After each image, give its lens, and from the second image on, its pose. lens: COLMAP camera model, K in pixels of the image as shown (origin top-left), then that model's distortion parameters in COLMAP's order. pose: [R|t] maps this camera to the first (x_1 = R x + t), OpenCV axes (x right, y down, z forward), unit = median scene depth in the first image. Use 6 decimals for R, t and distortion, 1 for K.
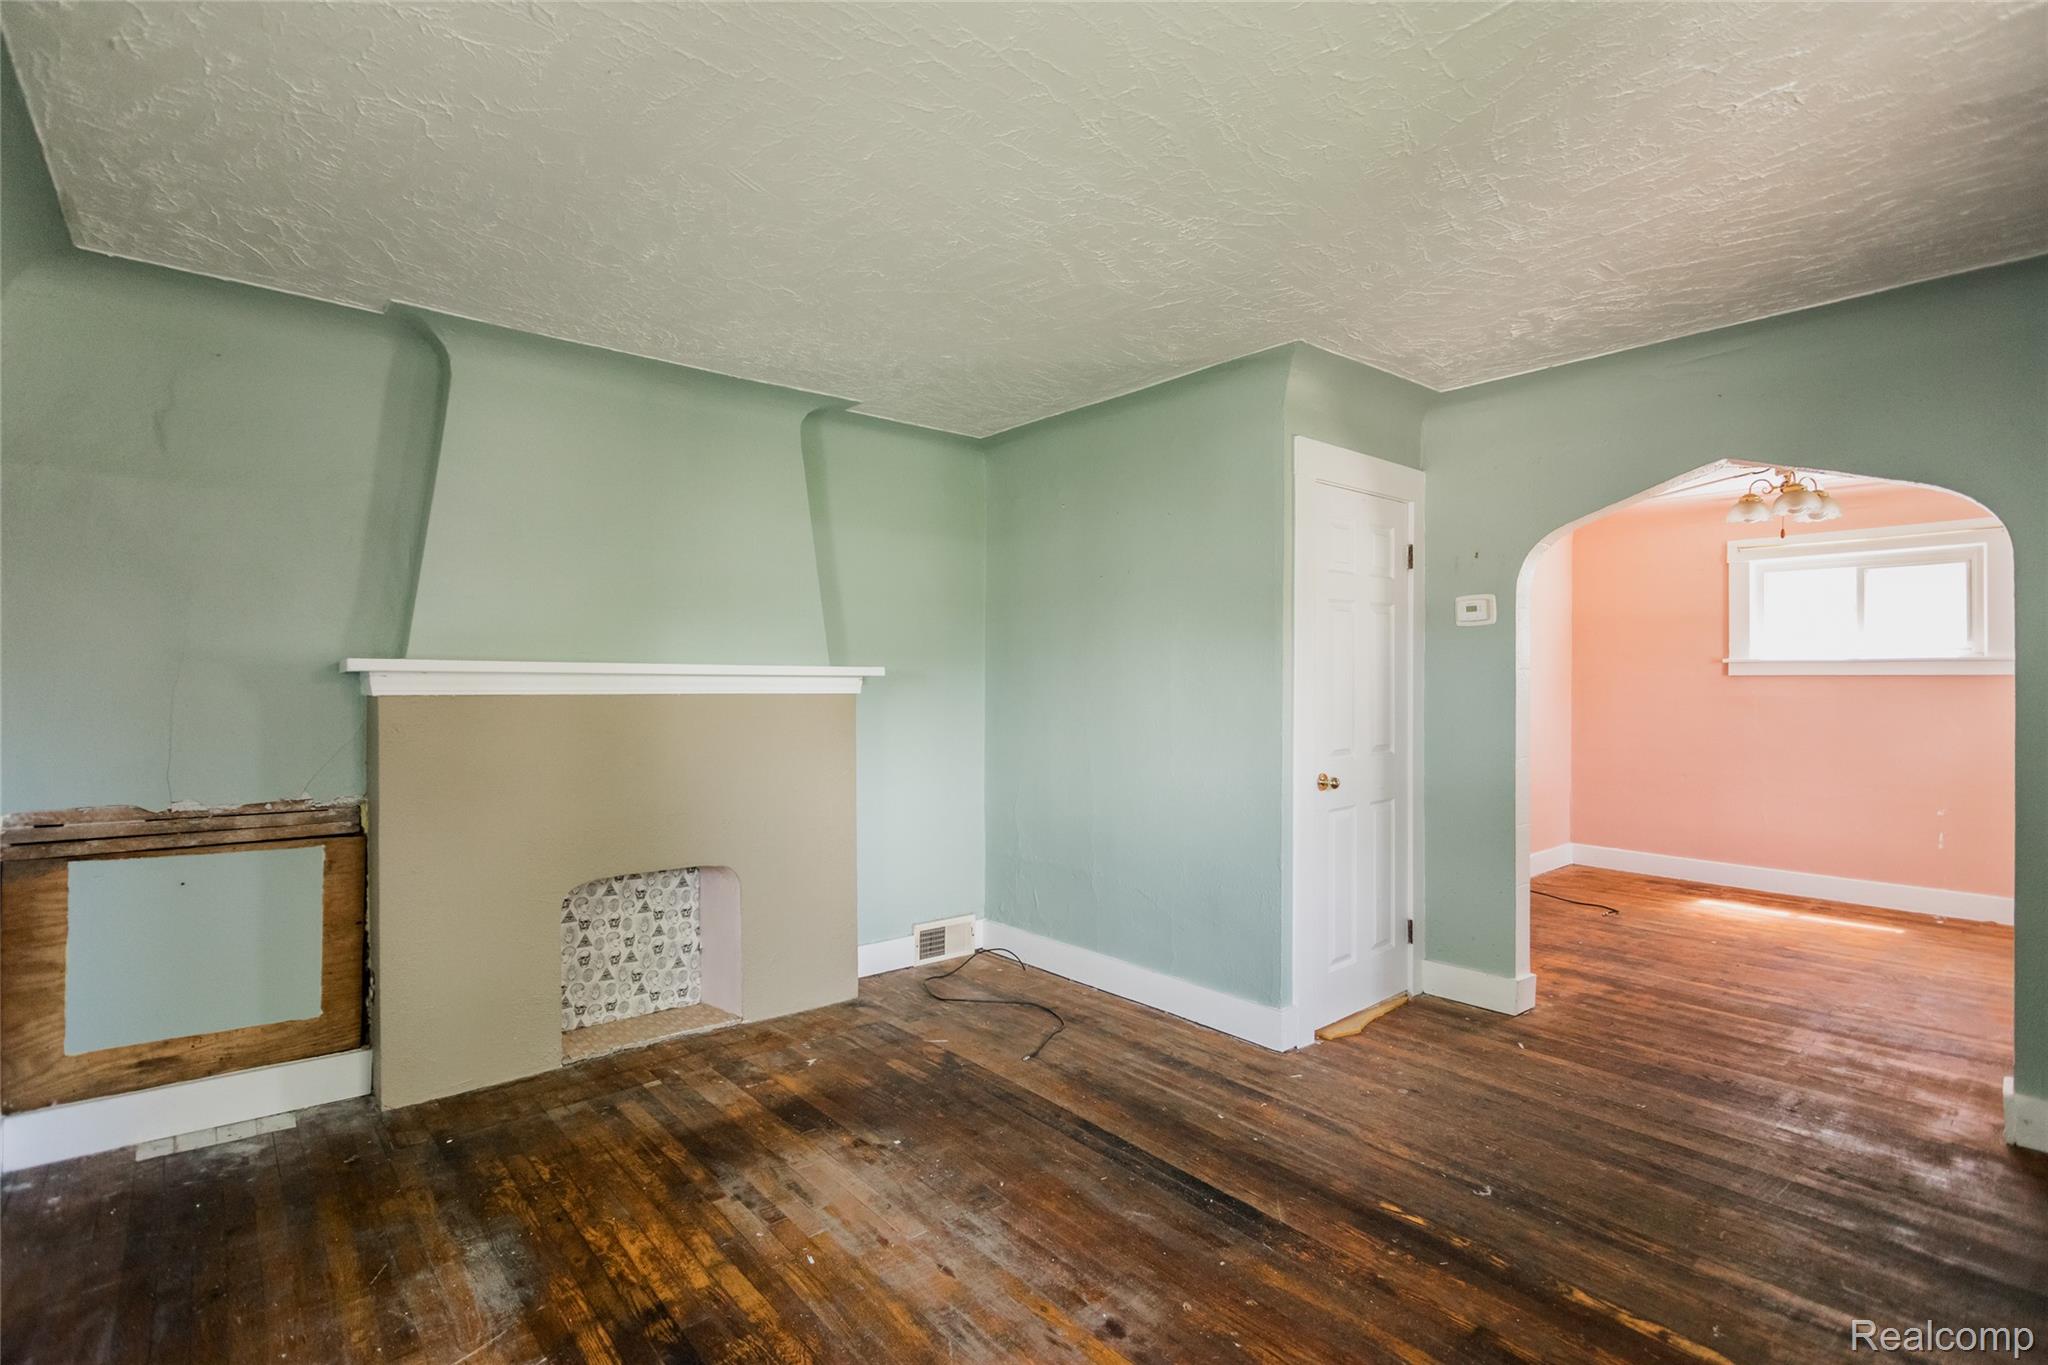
lens RADIAL K [[960.8, 0, 1011.5], [0, 960.8, 678.1], [0, 0, 1]] dist [0.004029, 0.000431]
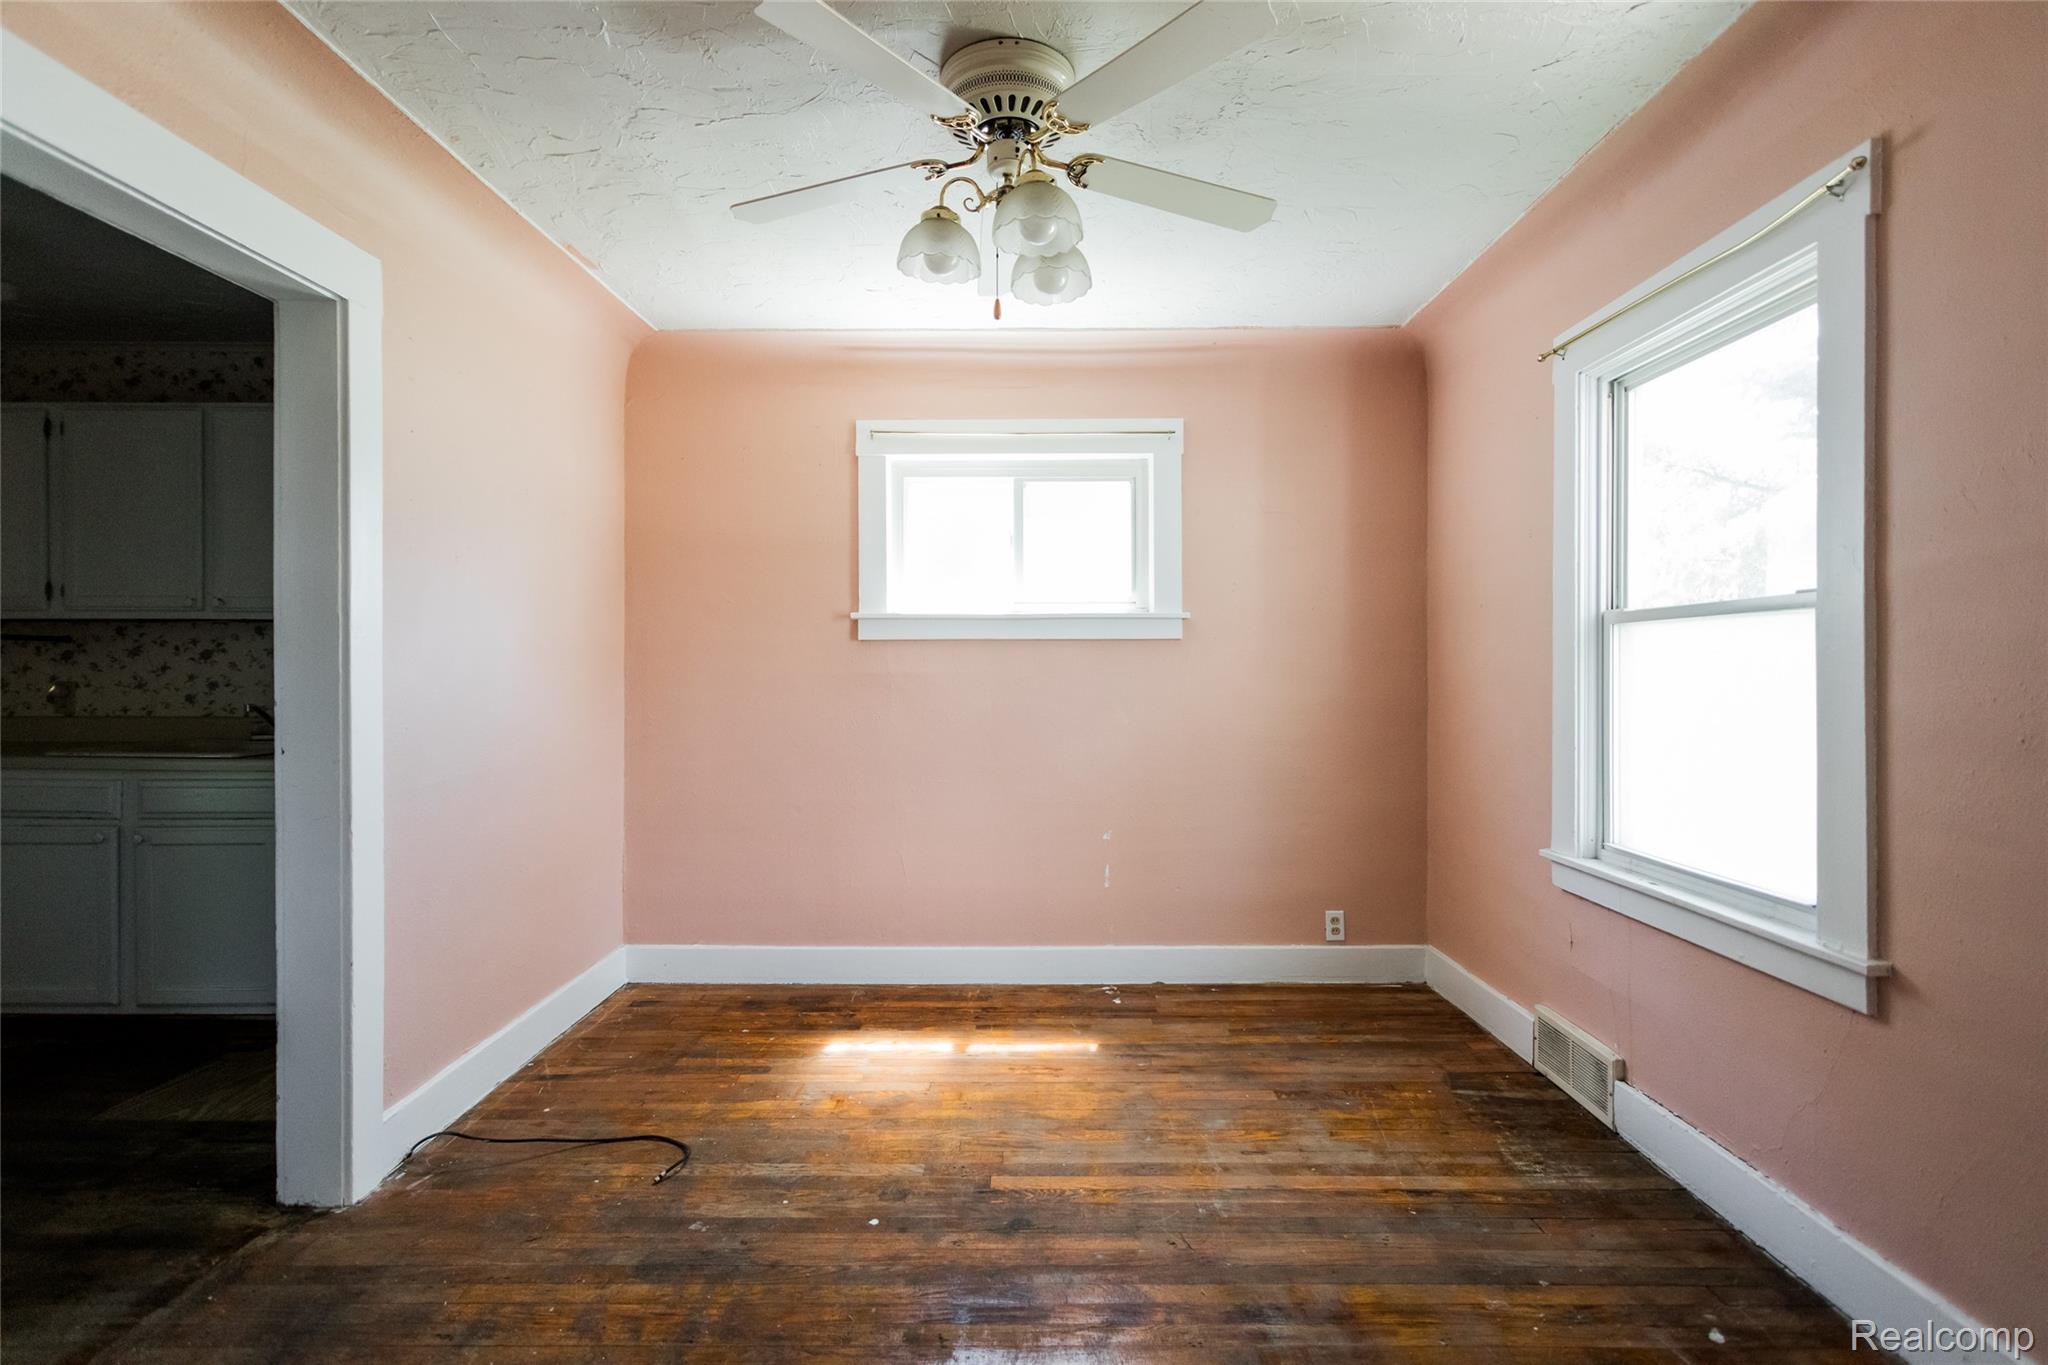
lens RADIAL K [[960.8, 0, 1019.3], [0, 960.8, 670.8], [0, 0, 1]] dist [0.004029, 0.000431]
pose [[0.652399, -0.006998, 0.757843, 0.356095], [0.002445, 0.999972, 0.007129, 0.013205], [-0.757871, -0.002798, 0.652398, 0.535922]]
